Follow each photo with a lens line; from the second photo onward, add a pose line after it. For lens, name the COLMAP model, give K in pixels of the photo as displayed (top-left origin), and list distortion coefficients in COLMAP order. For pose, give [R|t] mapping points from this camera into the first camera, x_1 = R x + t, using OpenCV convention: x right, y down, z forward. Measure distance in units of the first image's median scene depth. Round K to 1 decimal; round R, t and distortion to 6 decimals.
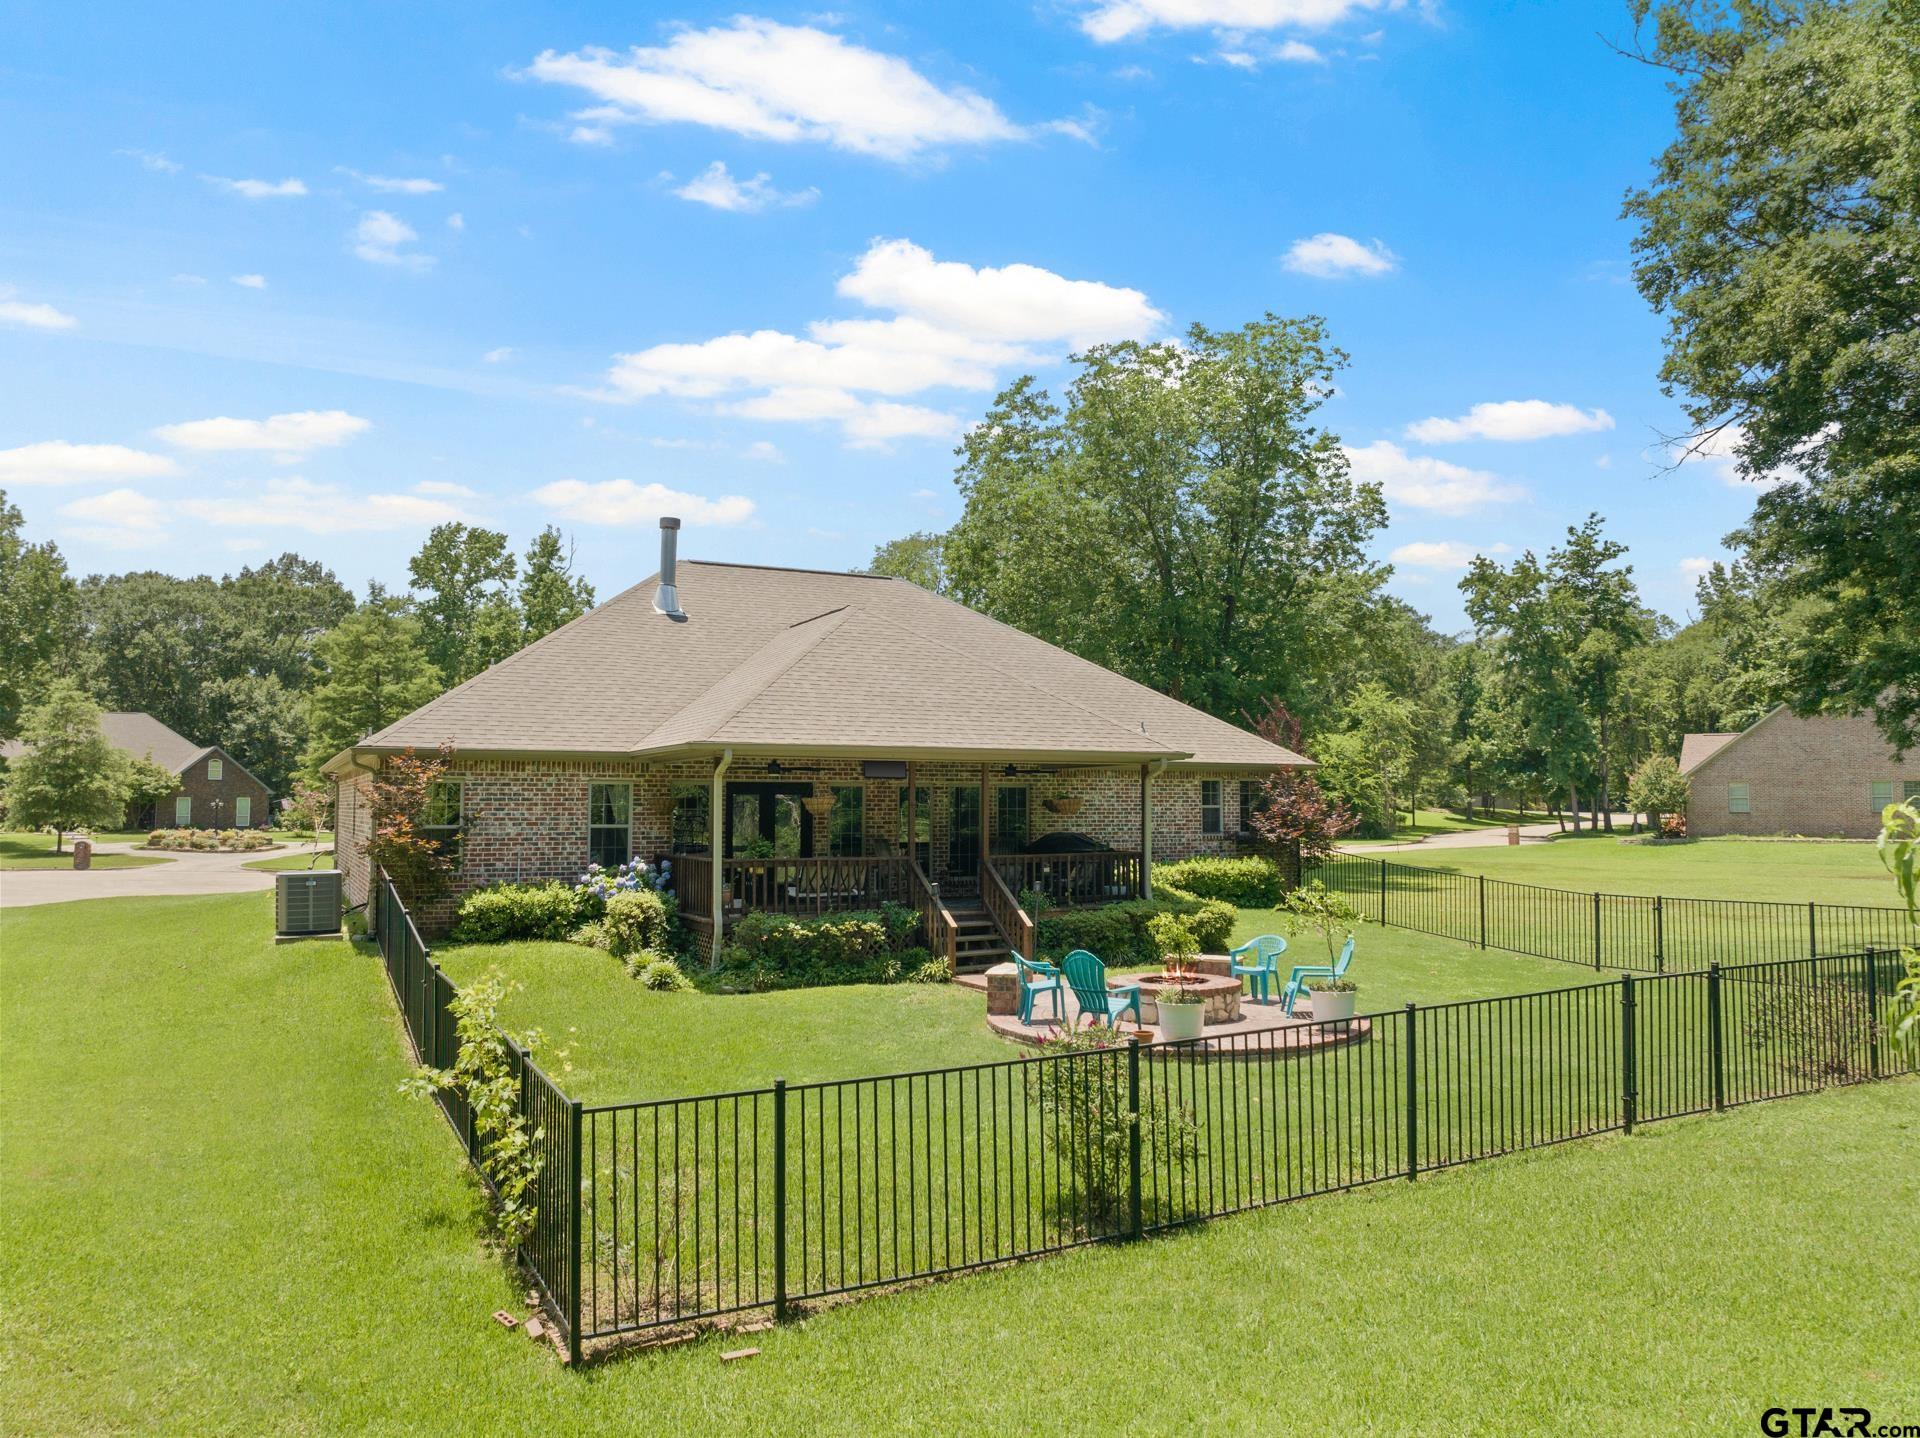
lens RADIAL K [[1590.6, 0, 986.8], [0, 1590.6, 662.0], [0, 0, 1]] dist [-0.054097, 0.001041]
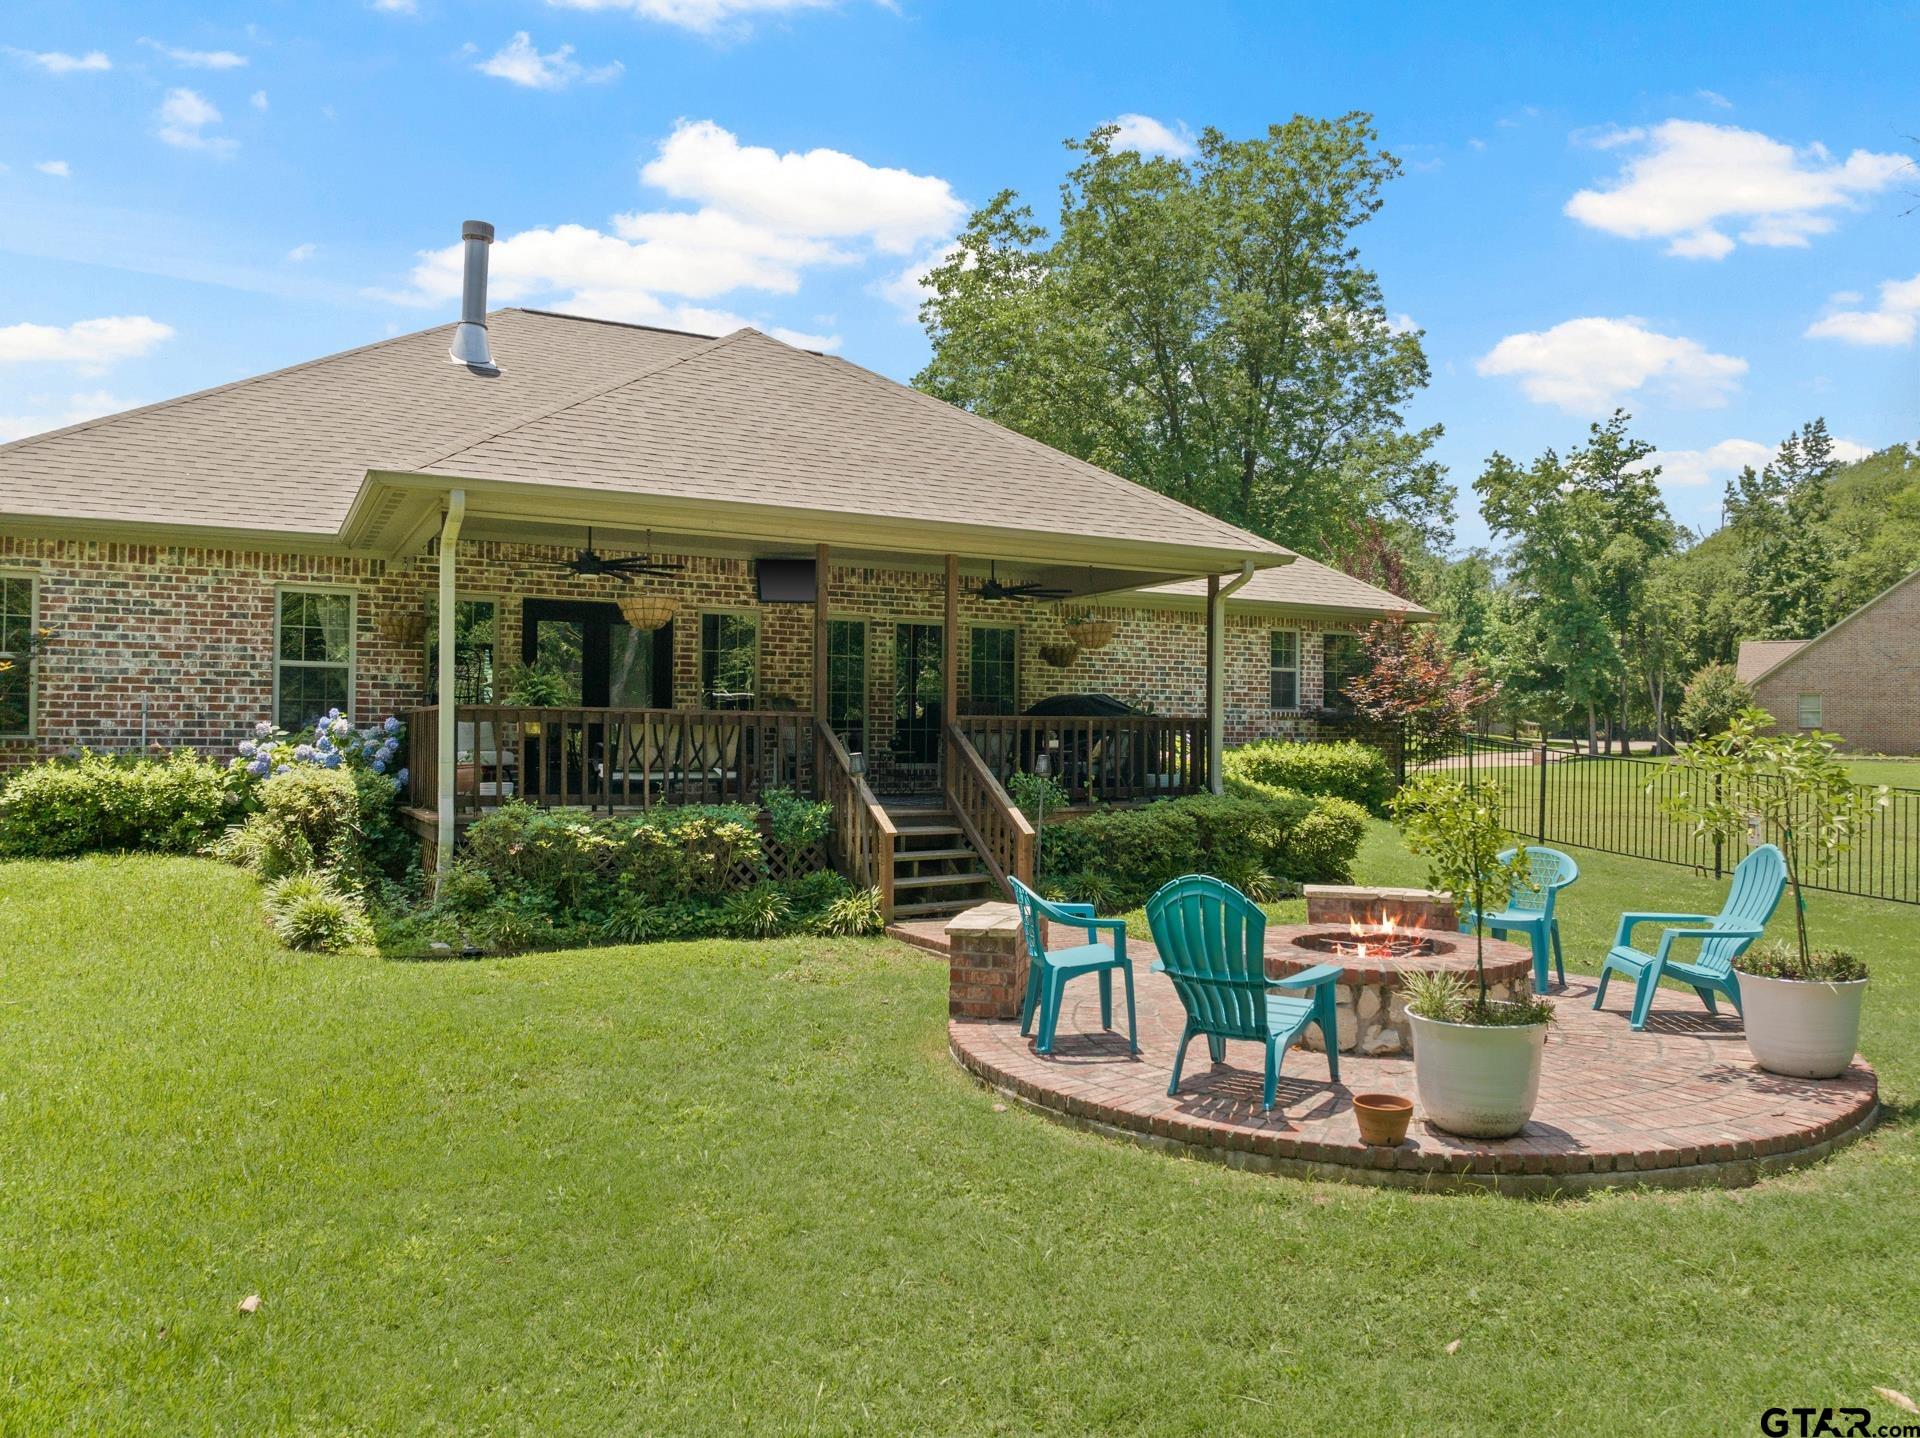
lens RADIAL K [[1590.6, 0, 986.8], [0, 1590.6, 662.0], [0, 0, 1]] dist [-0.054097, 0.001041]
pose [[0.999778, 0.007892, 0.019541, 0.000731], [-0.008744, 0.998998, 0.043895, 0.060751], [-0.019175, -0.044056, 0.998845, 0.331625]]
